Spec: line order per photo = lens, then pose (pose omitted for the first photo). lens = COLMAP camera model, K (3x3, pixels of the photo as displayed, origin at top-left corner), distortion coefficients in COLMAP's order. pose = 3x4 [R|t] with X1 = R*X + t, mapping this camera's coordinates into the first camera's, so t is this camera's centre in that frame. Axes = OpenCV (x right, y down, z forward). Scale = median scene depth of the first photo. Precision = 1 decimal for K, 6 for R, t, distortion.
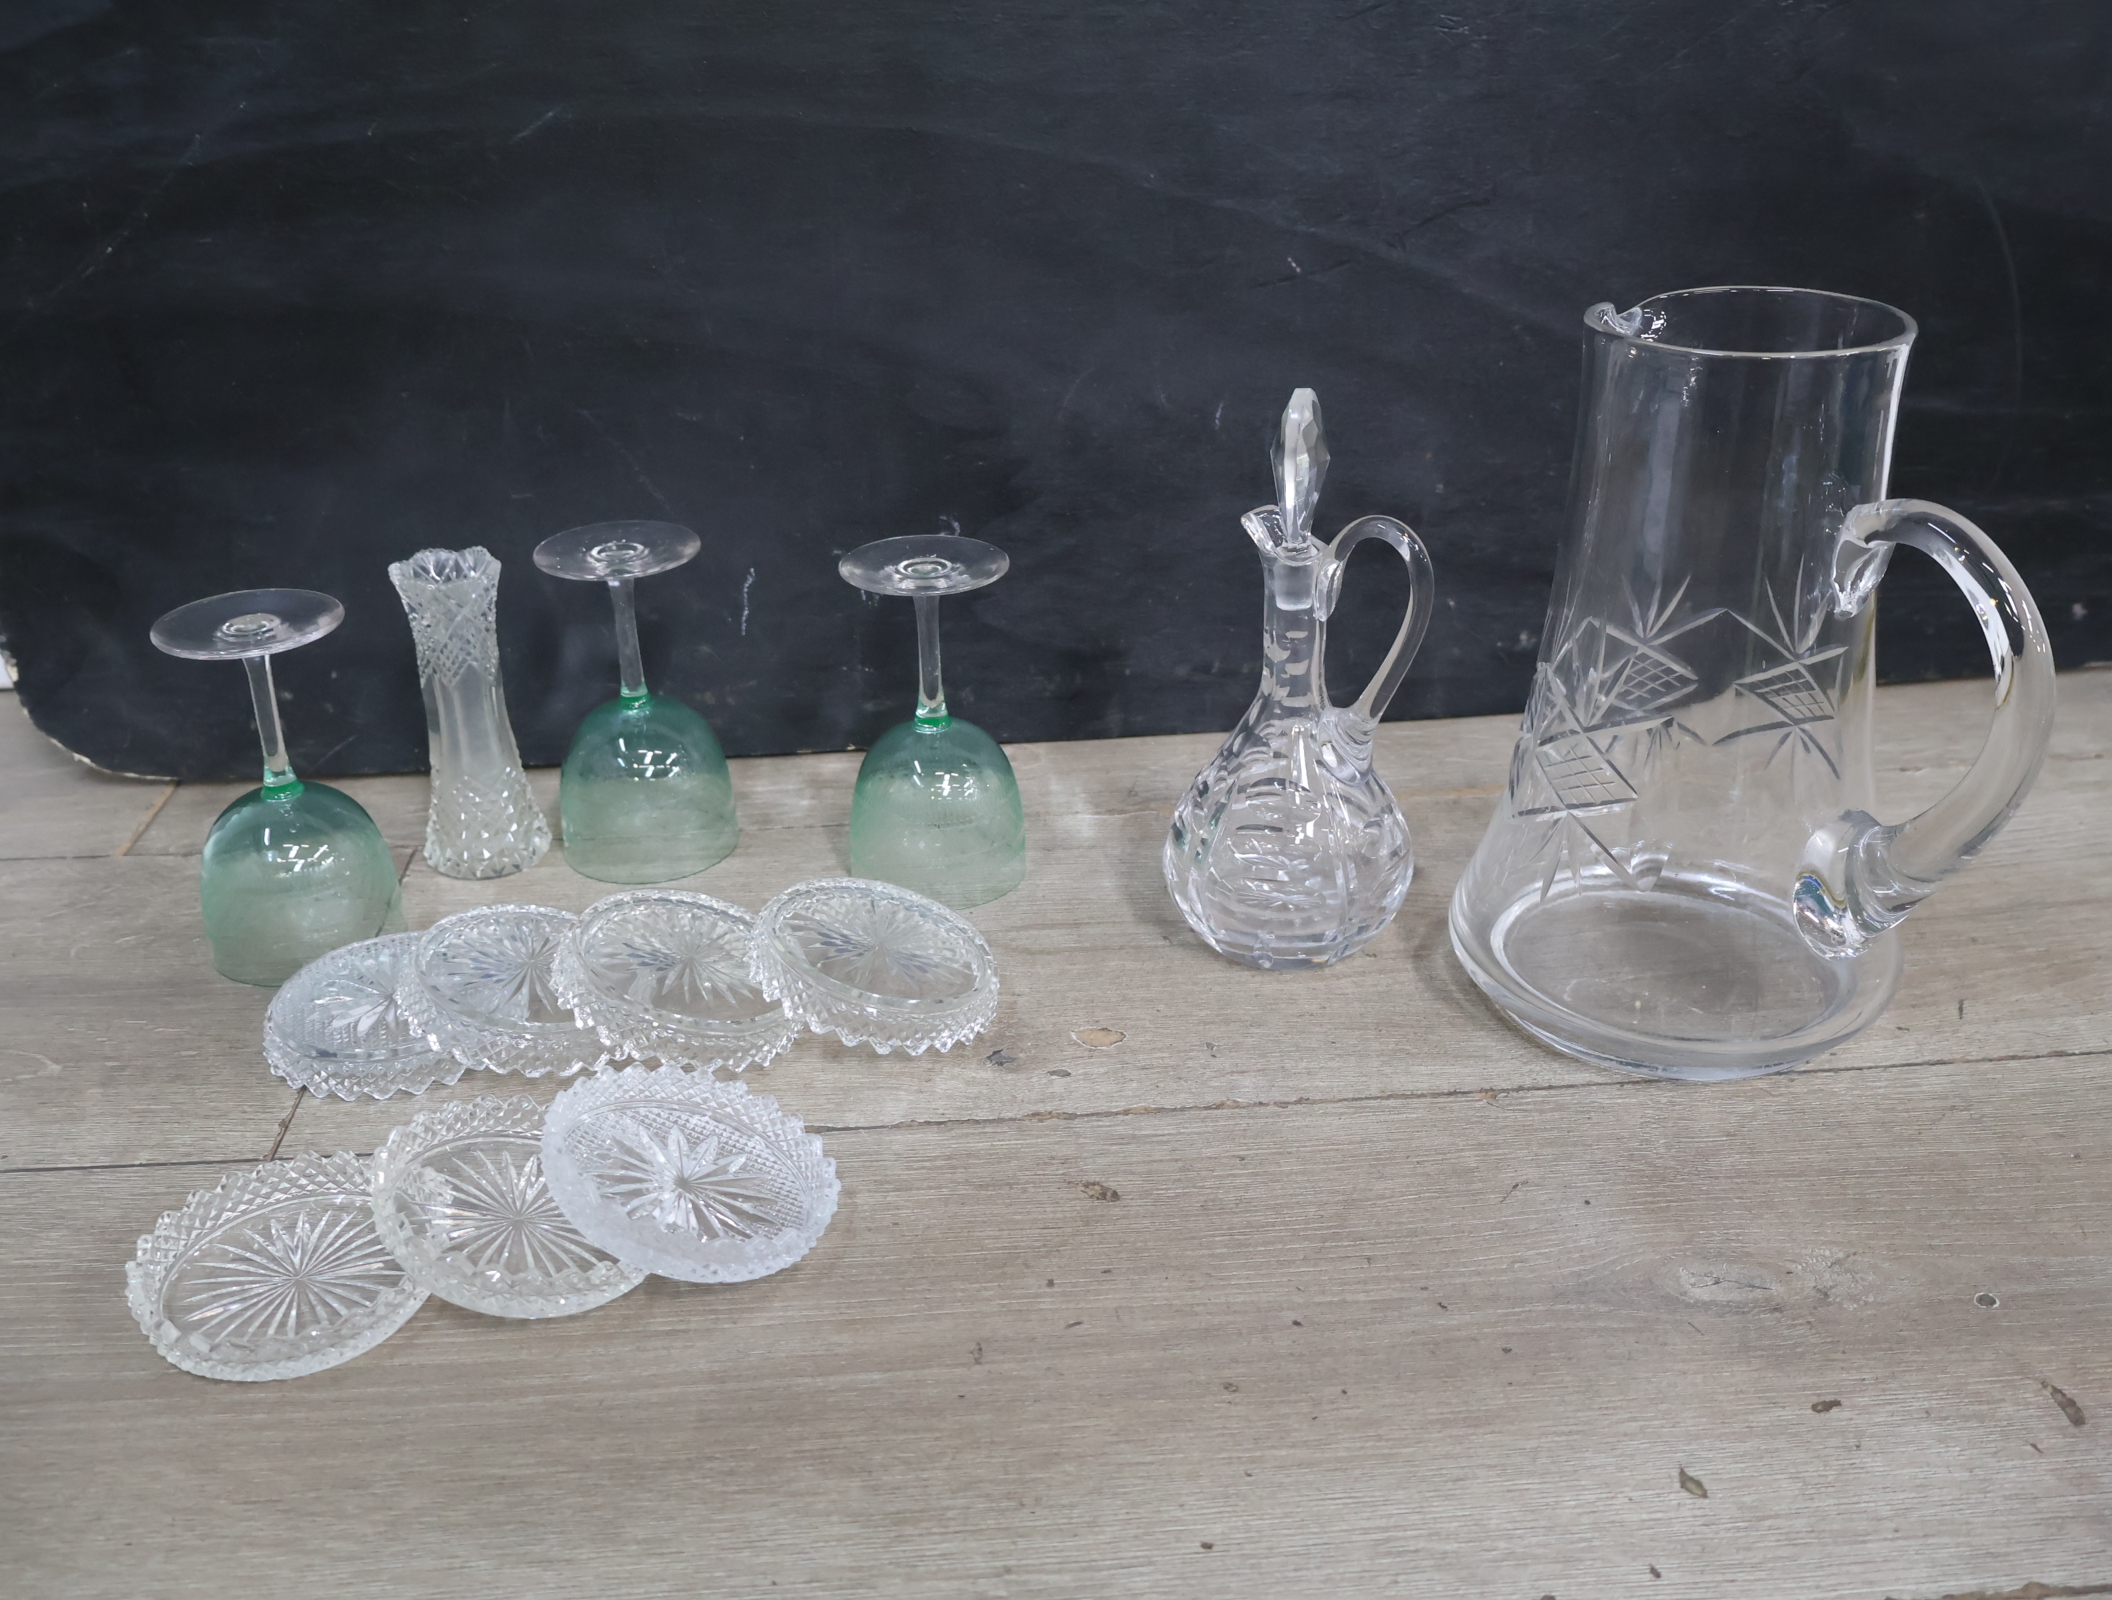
lens RADIAL K [[2050.0, 0, 1058.6], [0, 2050.0, 800.4], [0, 0, 1]] dist [0.007082, 0.000000]
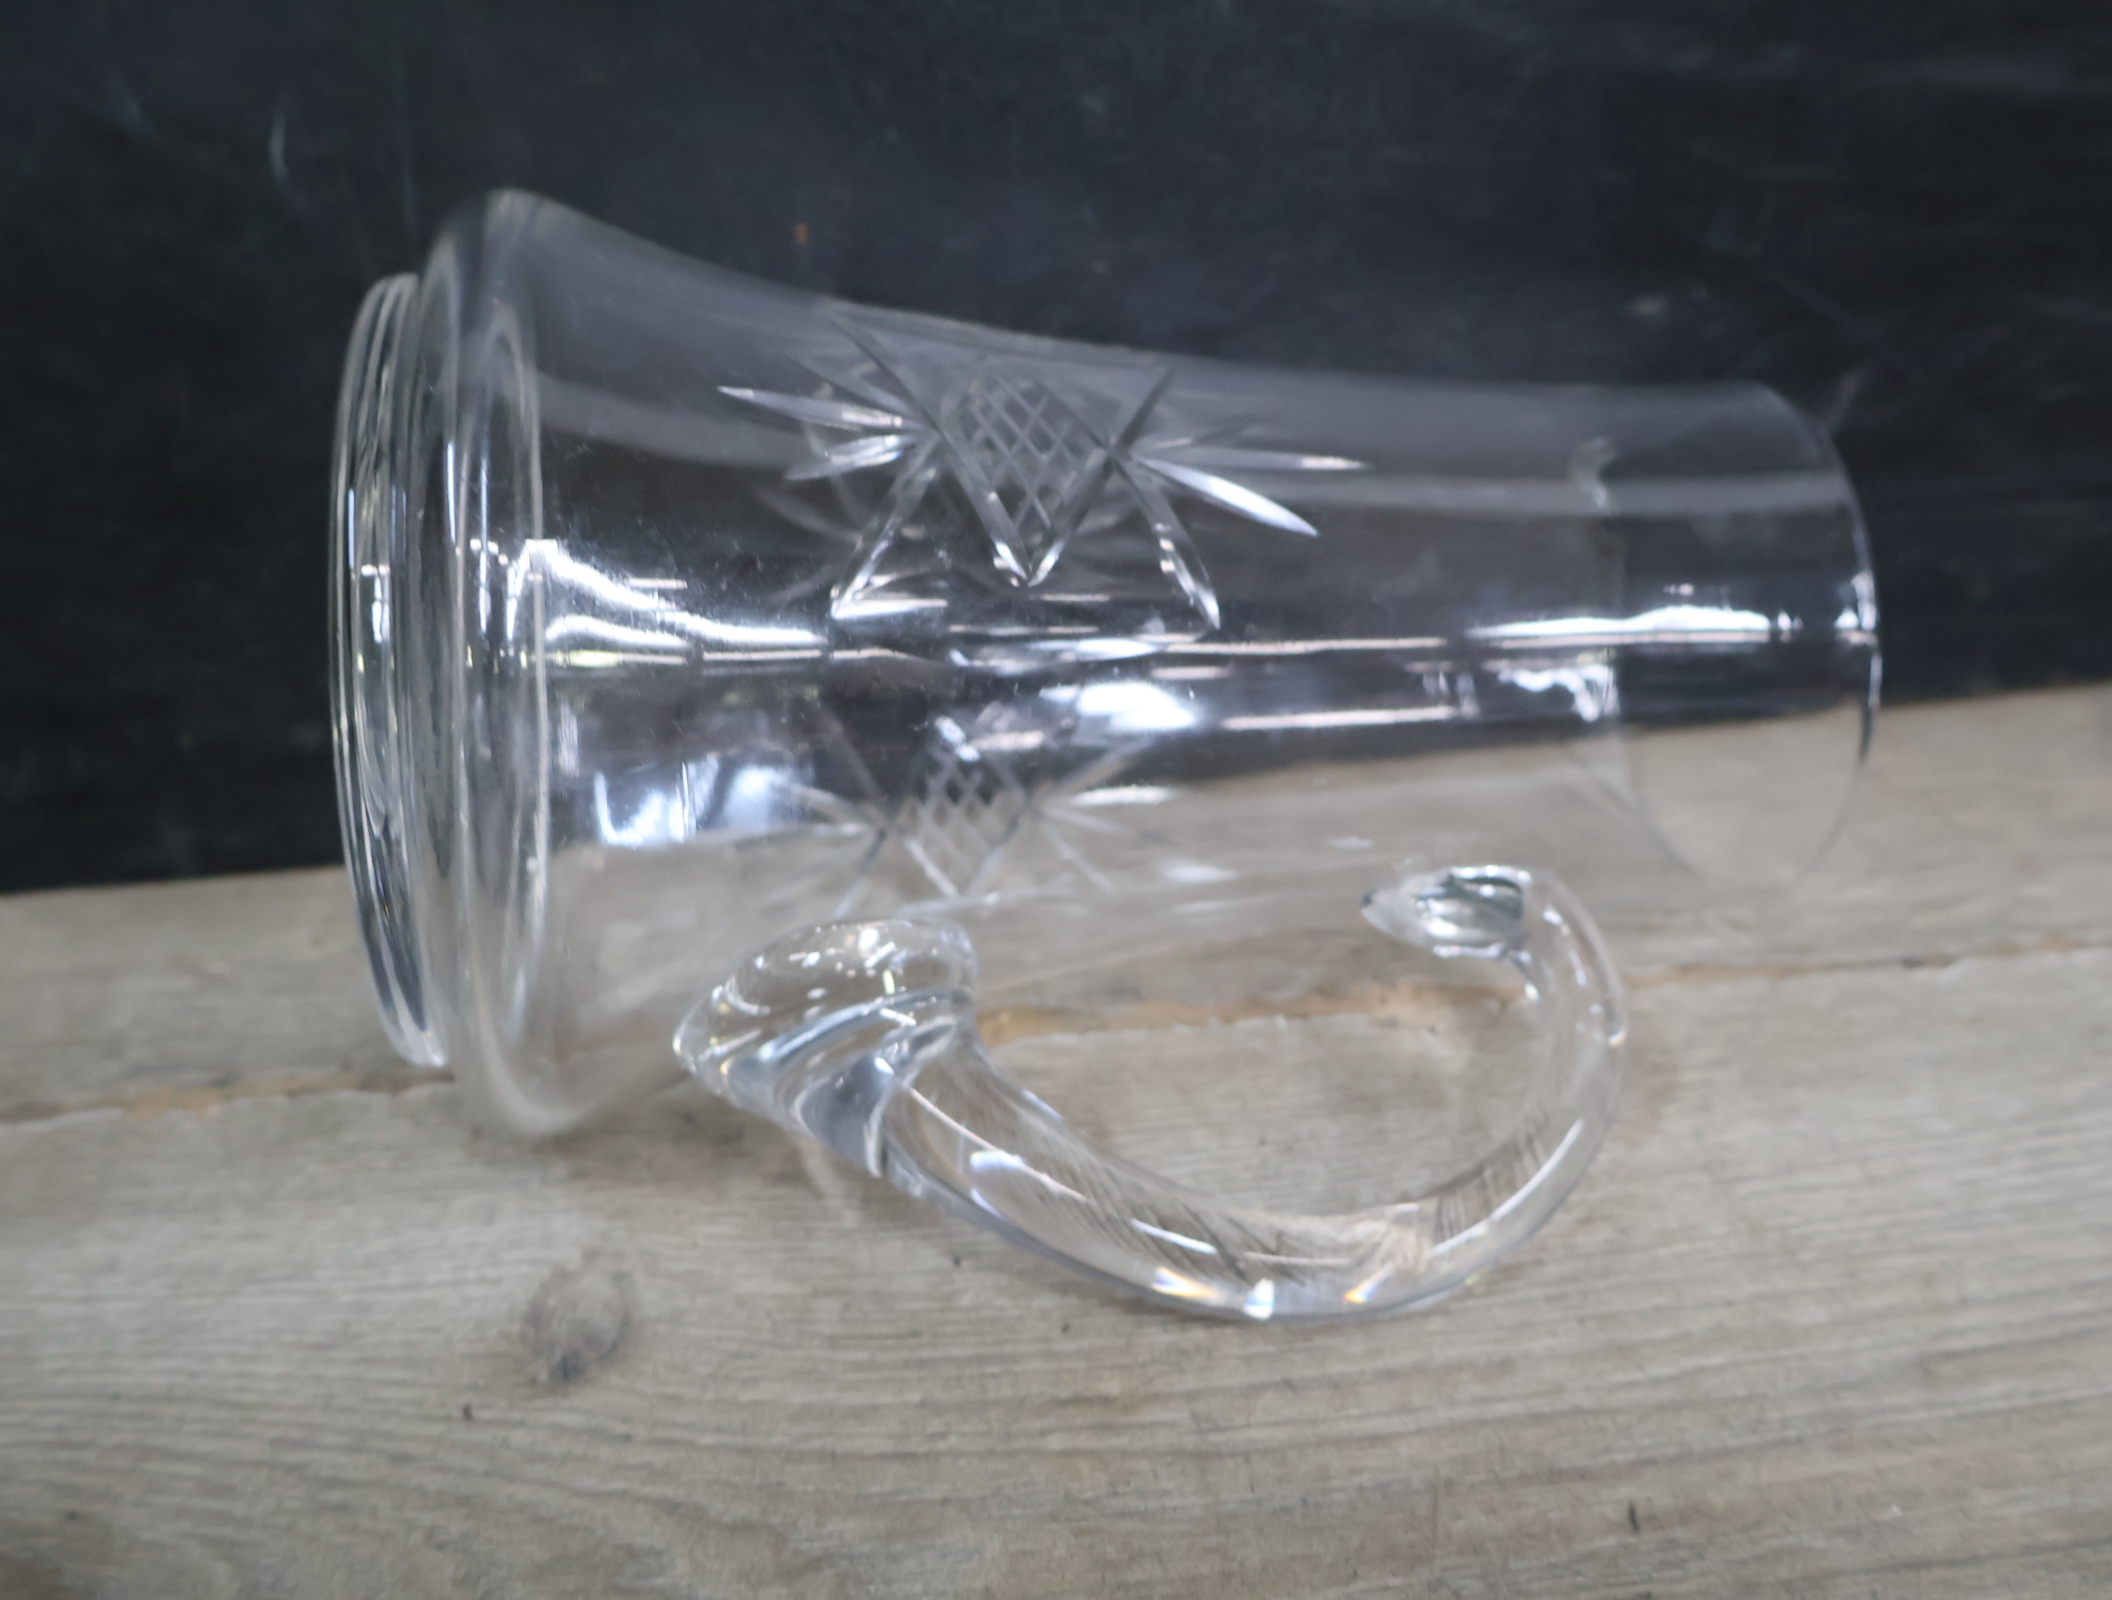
lens RADIAL K [[2050.0, 0, 1060.6], [0, 2050.0, 797.9], [0, 0, 1]] dist [0.007082, 0.000000]
pose [[0.999429, -0.019961, -0.027261, 0.288815], [0.022560, 0.994870, 0.098617, -0.109740], [0.025152, -0.099176, 0.994752, 0.671341]]
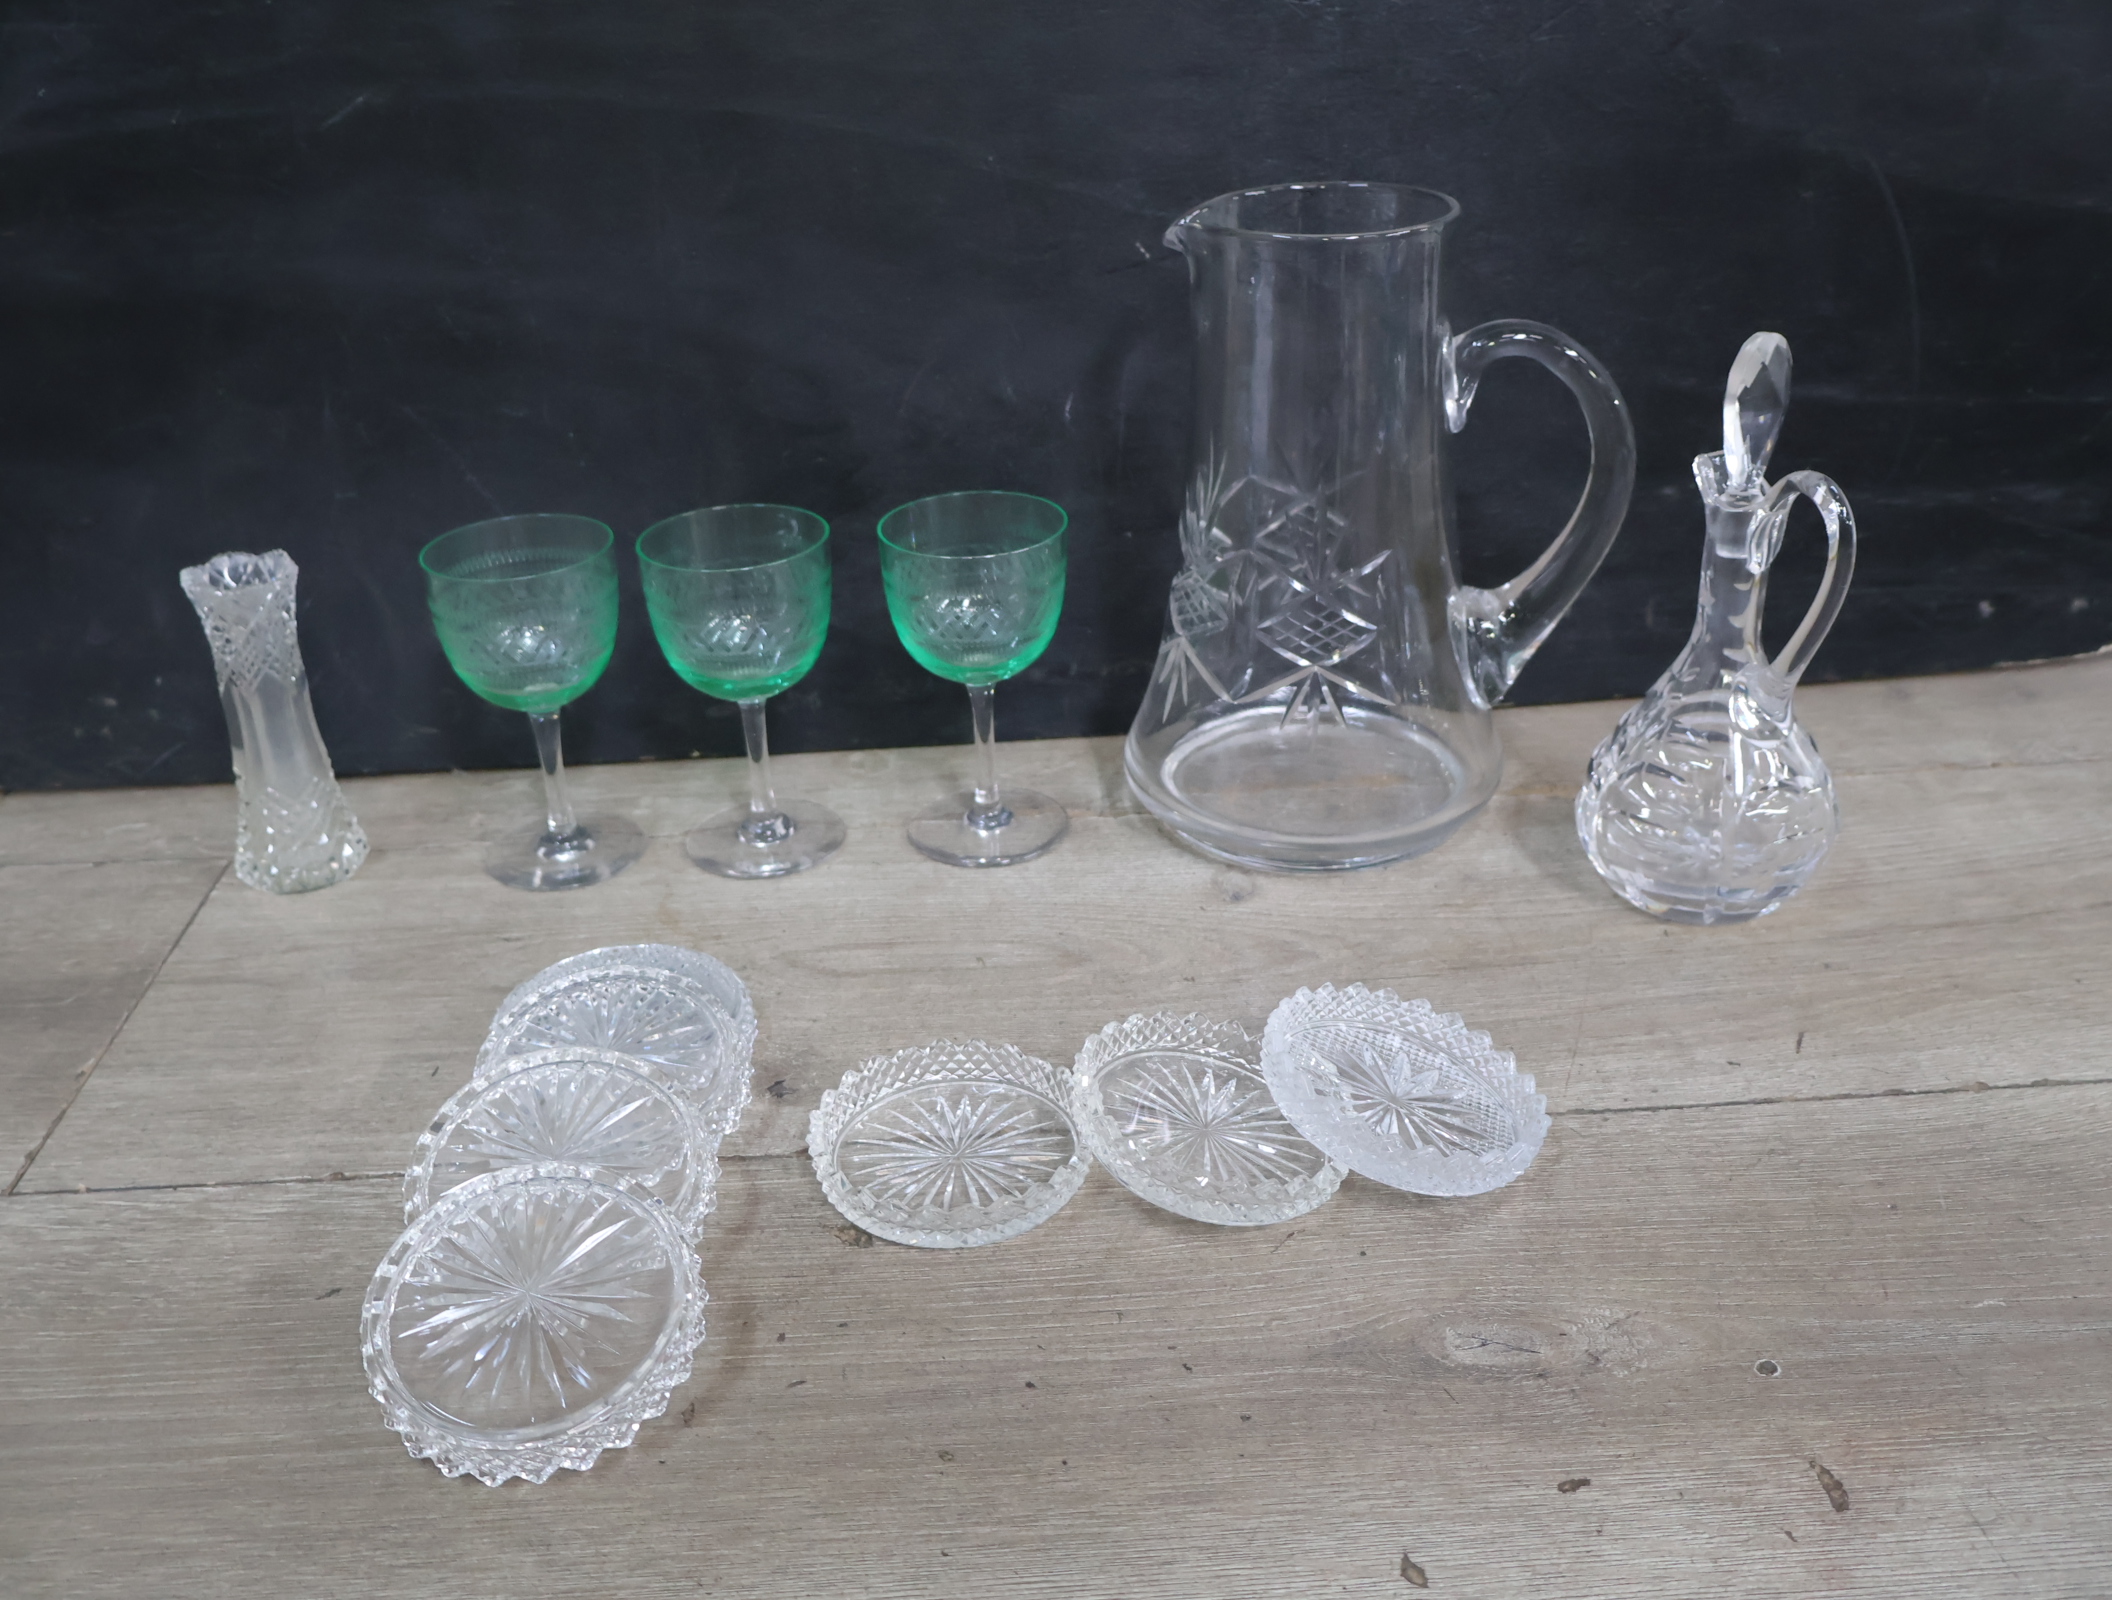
lens RADIAL K [[2050.0, 0, 1050.7], [0, 2050.0, 802.1], [0, 0, 1]] dist [0.007082, 0.000000]
pose [[0.999516, 0.001594, -0.031069, 0.117172], [-0.001136, 0.999891, 0.014745, -0.020835], [0.031089, -0.014702, 0.999408, 0.045654]]
